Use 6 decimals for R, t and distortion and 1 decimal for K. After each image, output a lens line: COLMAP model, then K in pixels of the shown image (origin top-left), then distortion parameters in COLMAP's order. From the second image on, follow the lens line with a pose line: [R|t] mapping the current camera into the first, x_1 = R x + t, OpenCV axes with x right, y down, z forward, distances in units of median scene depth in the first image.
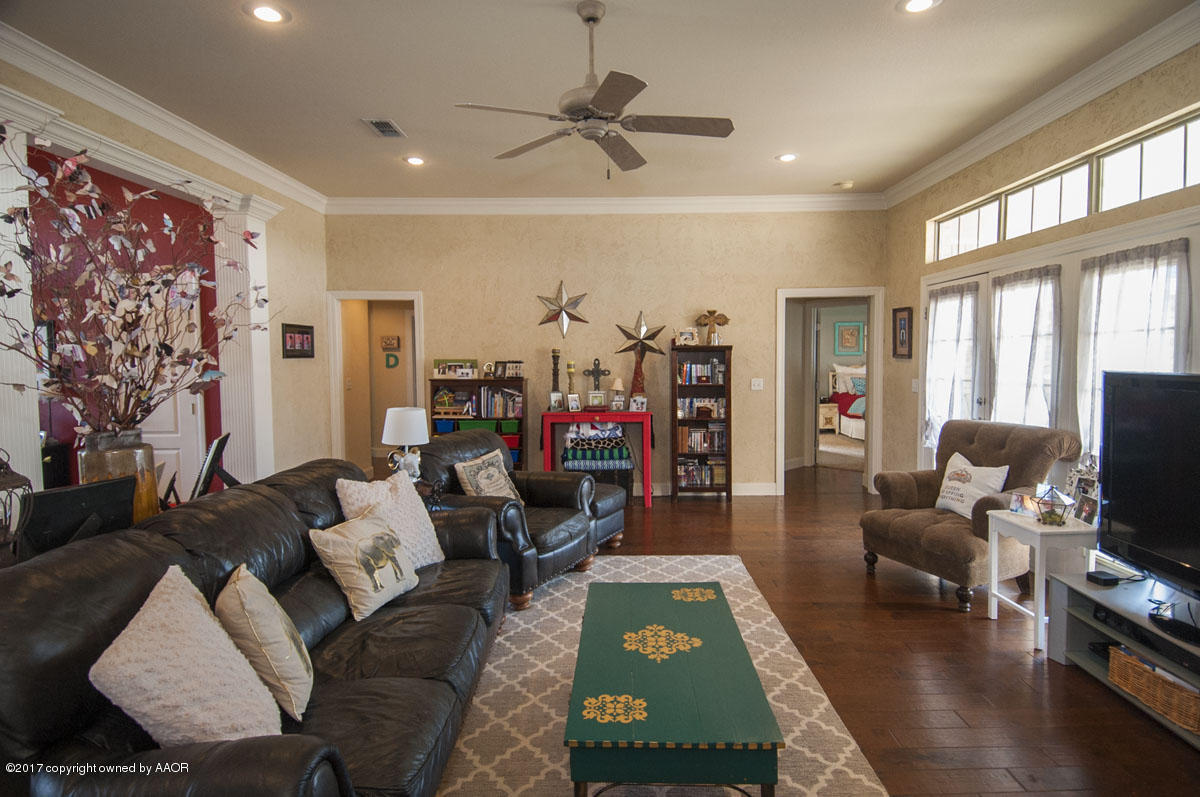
lens RADIAL K [[649.0, 0, 600.1], [0, 649.0, 394.5], [0, 0, 1]] dist [0.011267, -0.023795]
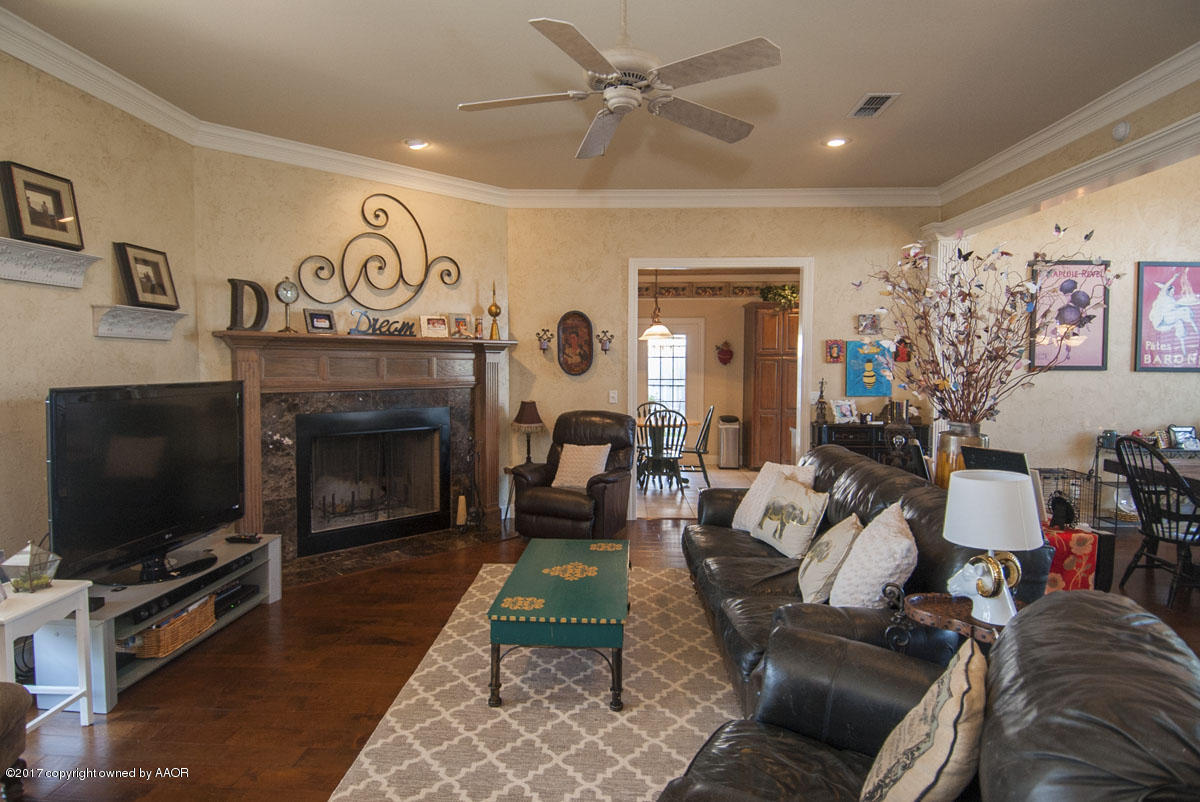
lens RADIAL K [[649.0, 0, 598.4], [0, 649.0, 391.7], [0, 0, 1]] dist [0.011267, -0.023795]
pose [[-0.999788, 0.005788, 0.019783, 0.003742], [0.007955, 0.993759, 0.111264, -0.131224], [-0.019016, 0.111398, -0.993594, 1.932140]]
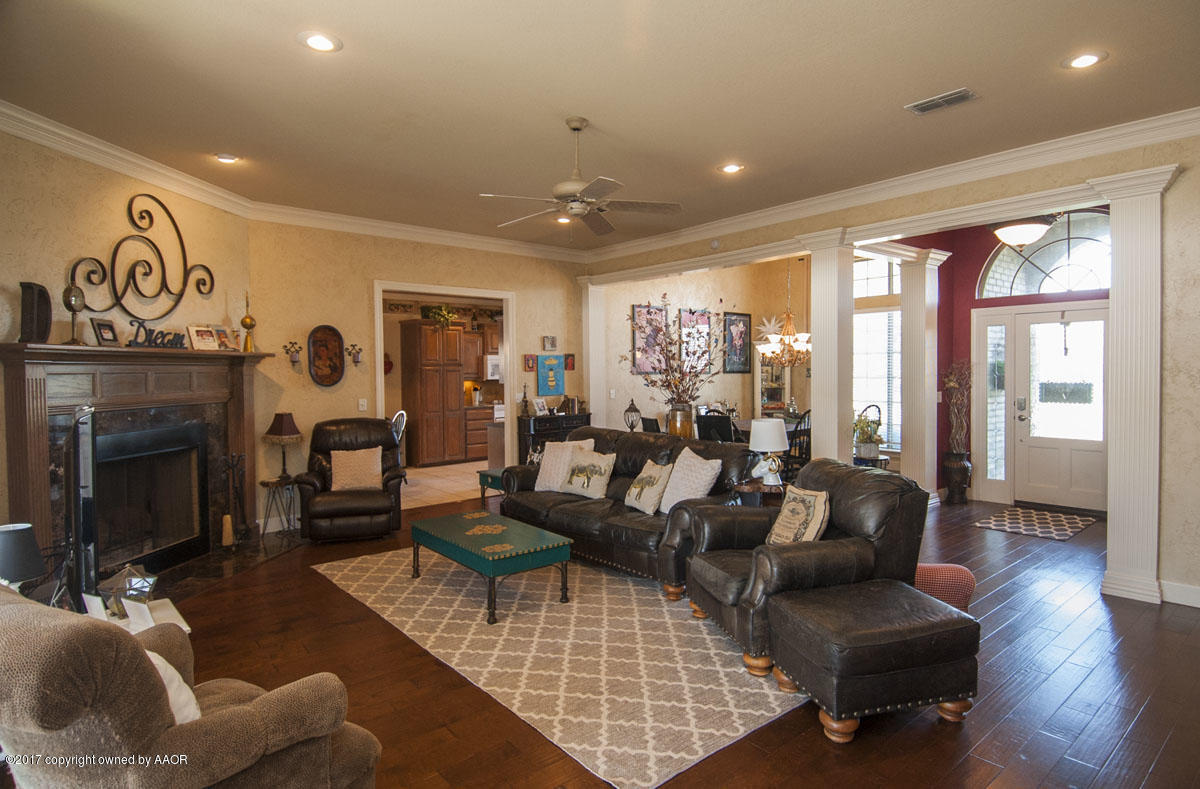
lens RADIAL K [[648.5, 0, 618.5], [0, 648.5, 369.5], [0, 0, 1]] dist [0.011562, -0.016261]
pose [[-0.744257, 0.018132, -0.667648, 0.865448], [-0.026860, 0.998010, 0.057047, -0.161471], [0.667353, 0.060390, -0.742289, 2.152085]]
